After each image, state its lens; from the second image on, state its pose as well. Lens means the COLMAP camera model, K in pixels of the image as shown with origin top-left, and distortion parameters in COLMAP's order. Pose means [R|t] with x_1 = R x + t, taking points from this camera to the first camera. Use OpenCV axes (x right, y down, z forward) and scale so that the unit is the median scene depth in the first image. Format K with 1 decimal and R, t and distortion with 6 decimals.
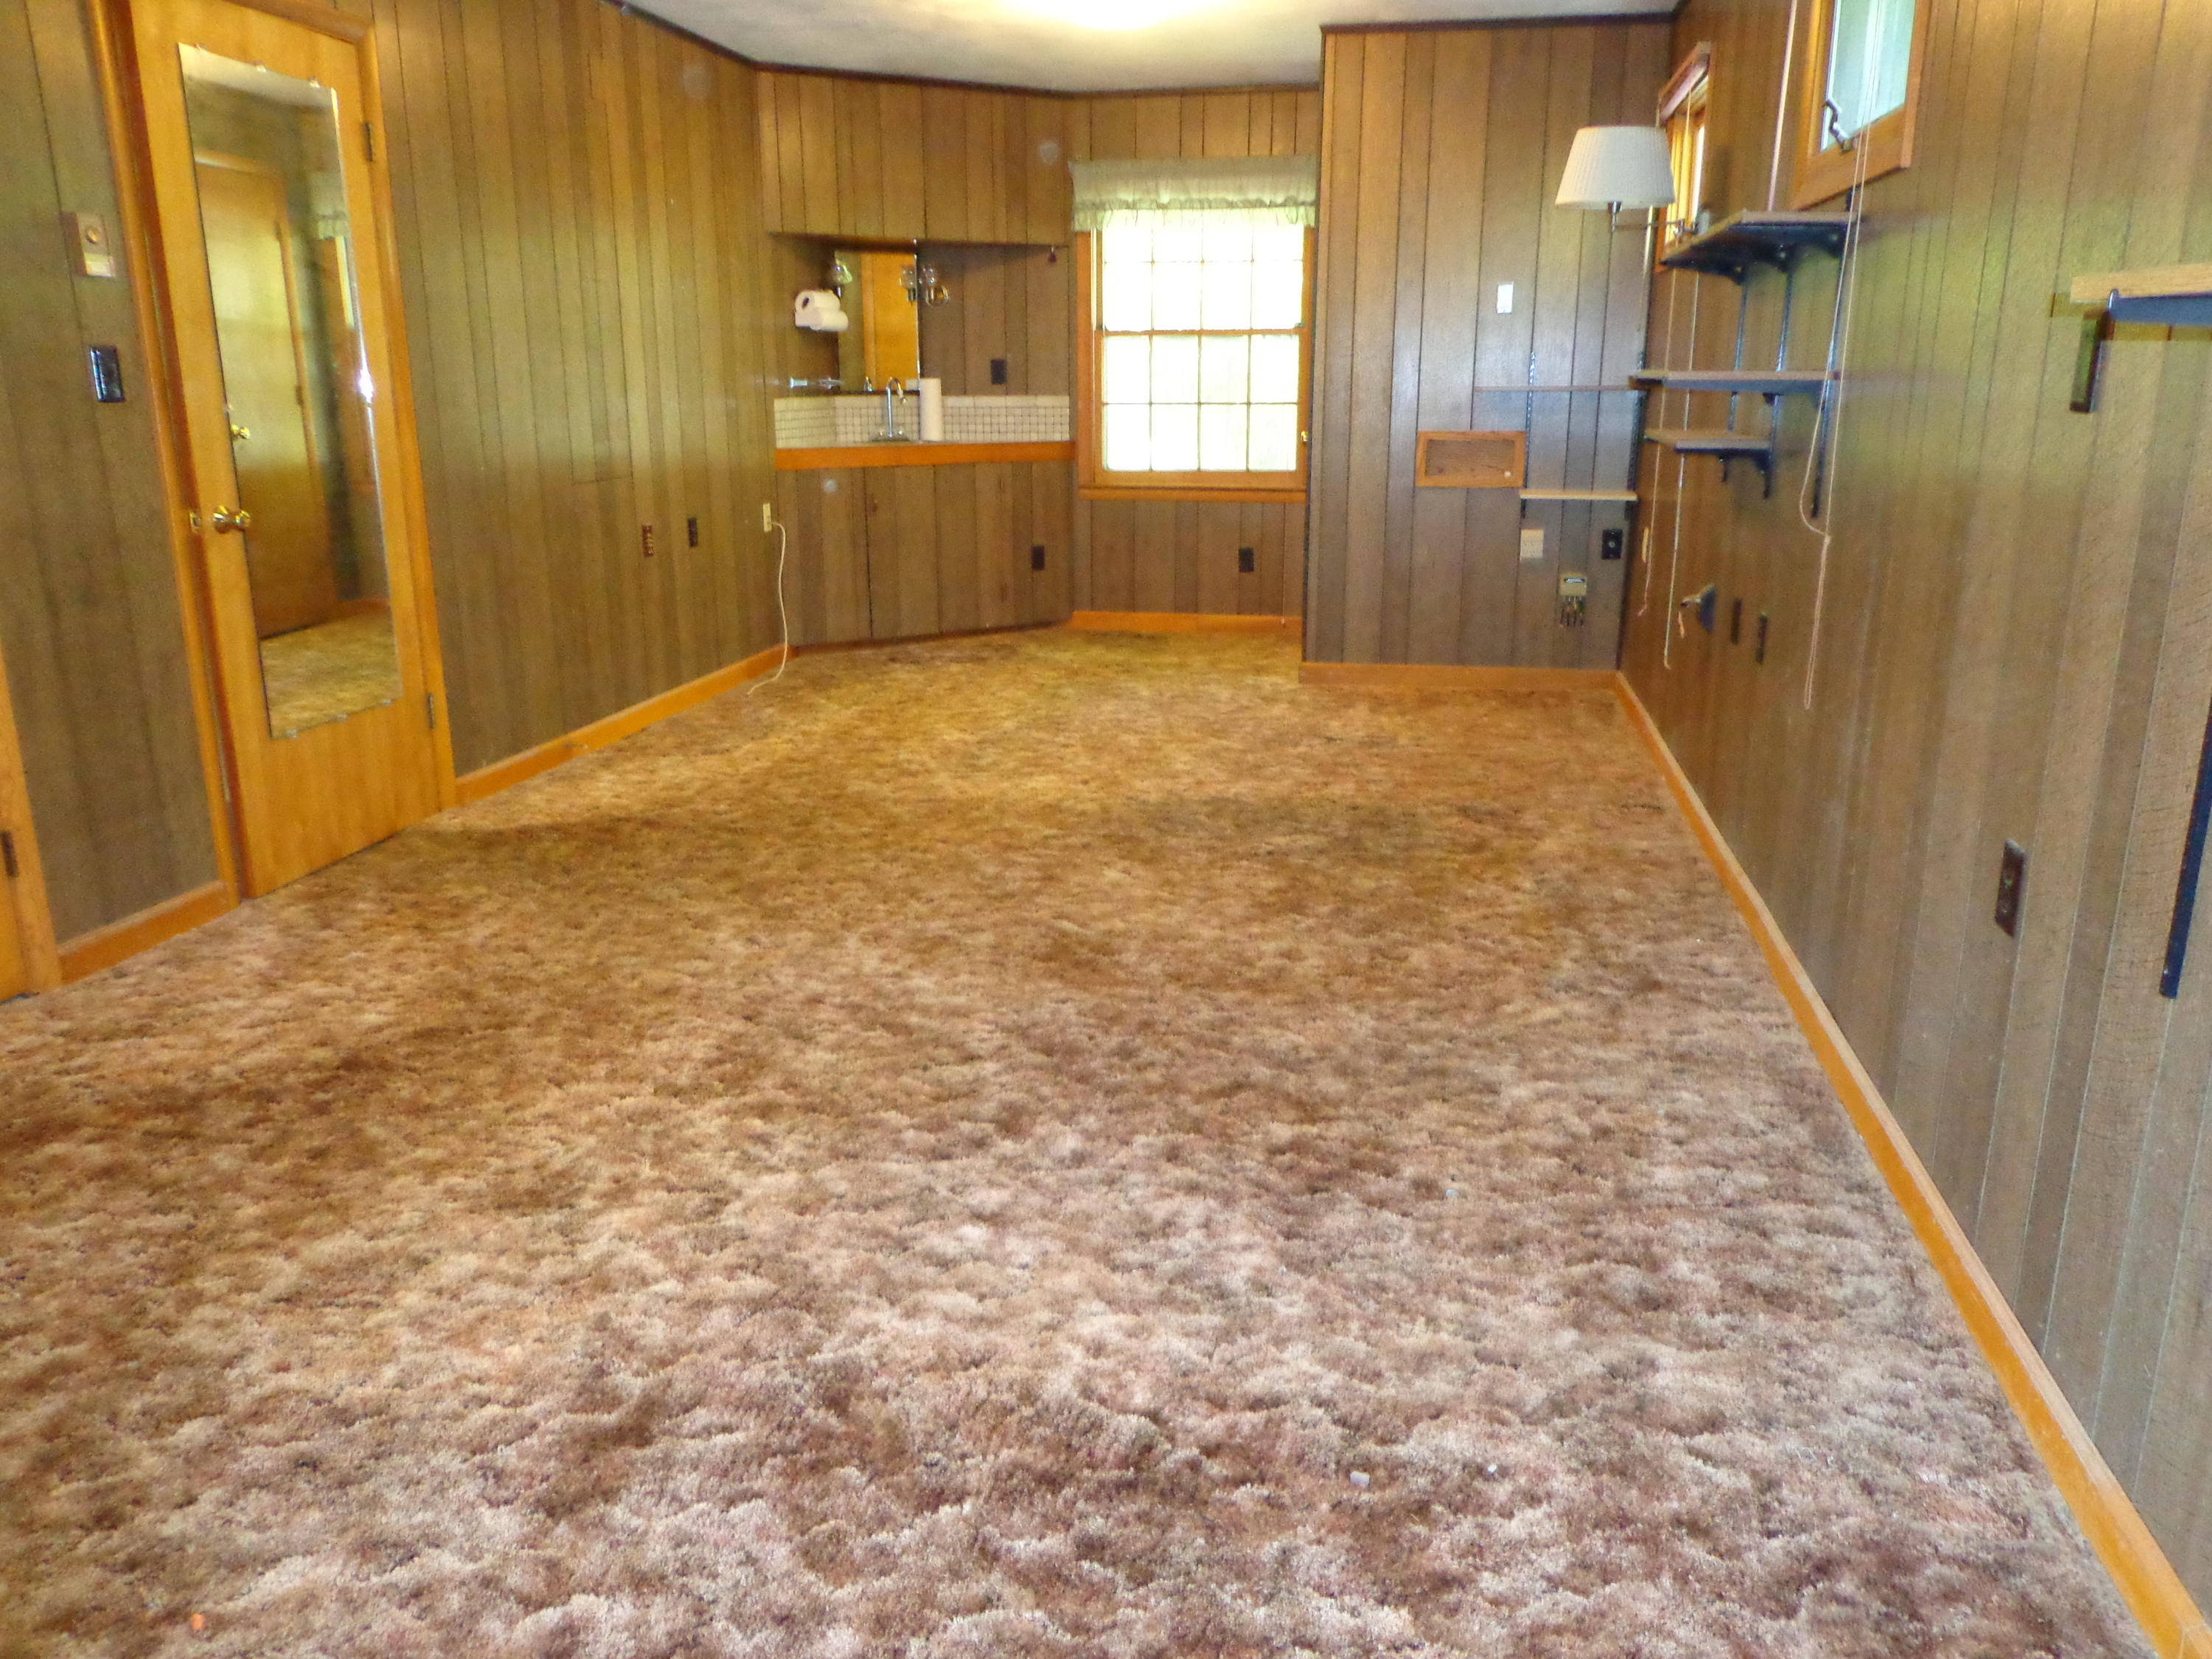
lens RADIAL K [[1638.8, 0, 1106.4], [0, 1638.8, 810.5], [0, 0, 1]] dist [0.008236, 0.001349]
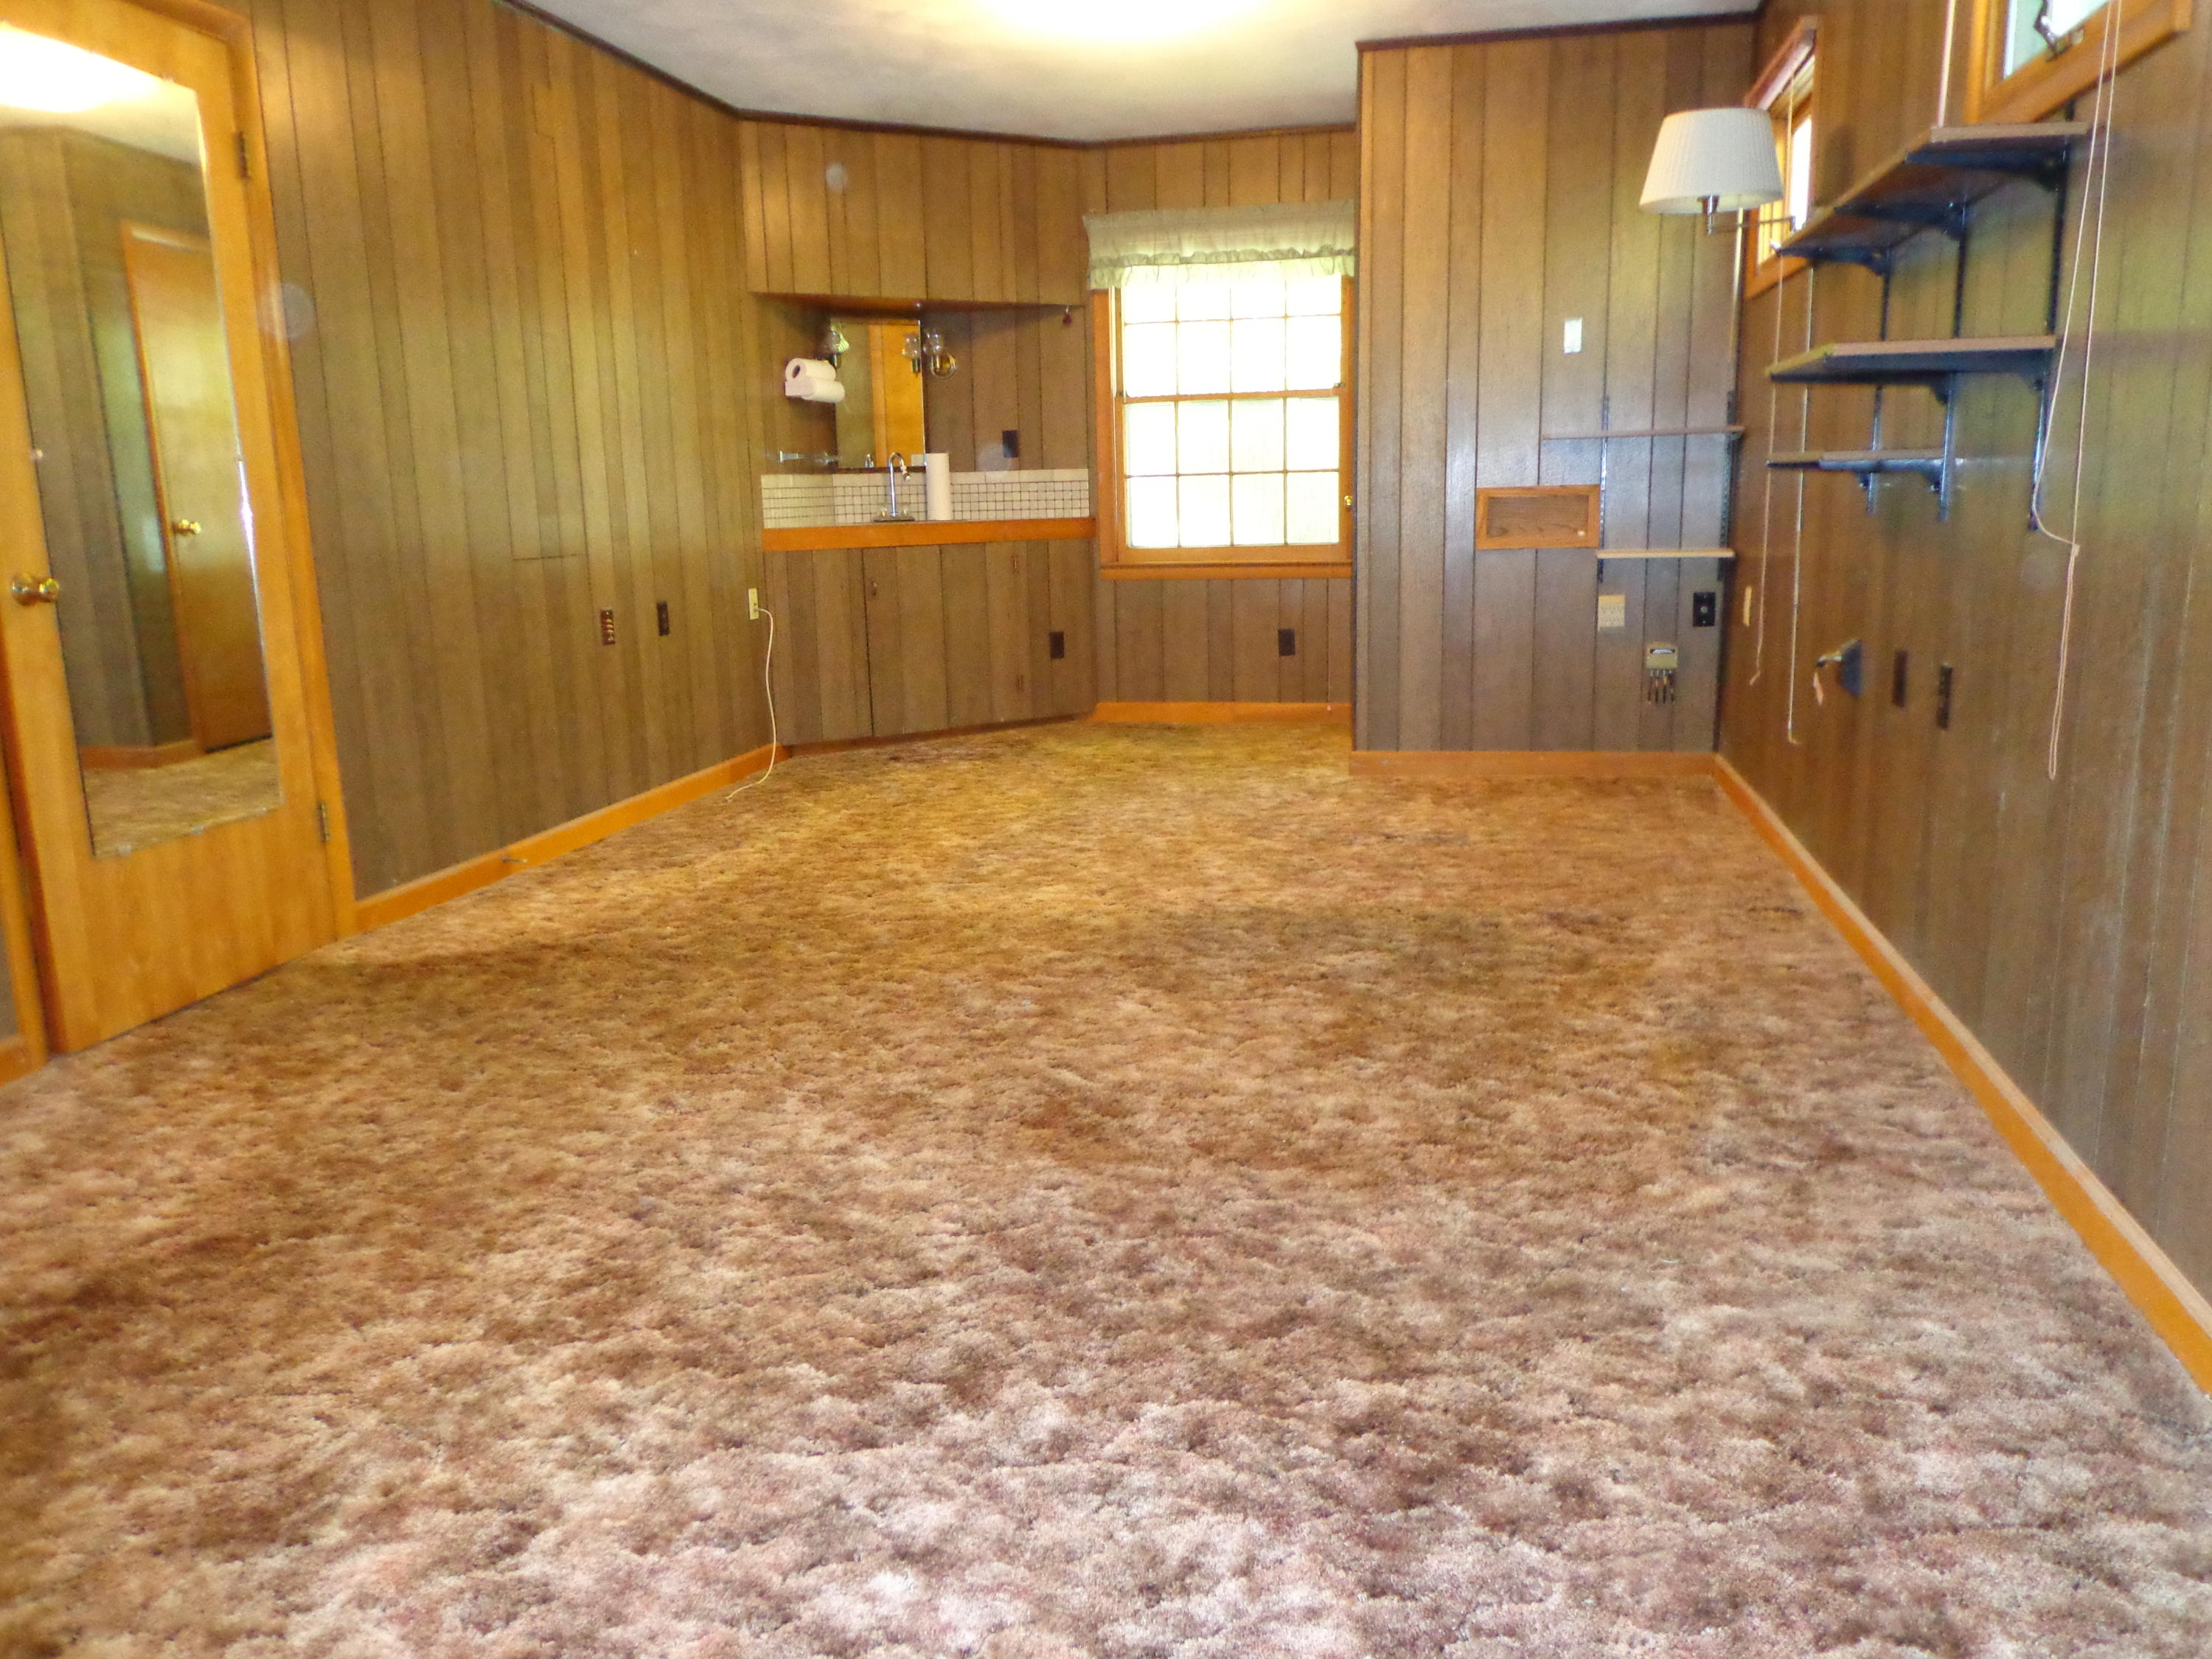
lens RADIAL K [[1638.8, 0, 1117.2], [0, 1638.8, 844.6], [0, 0, 1]] dist [0.008236, 0.001349]
pose [[0.999617, -0.018745, -0.020358, 0.014856], [0.017827, 0.998857, -0.044356, -0.004758], [0.021166, 0.043976, 0.998808, 0.177862]]
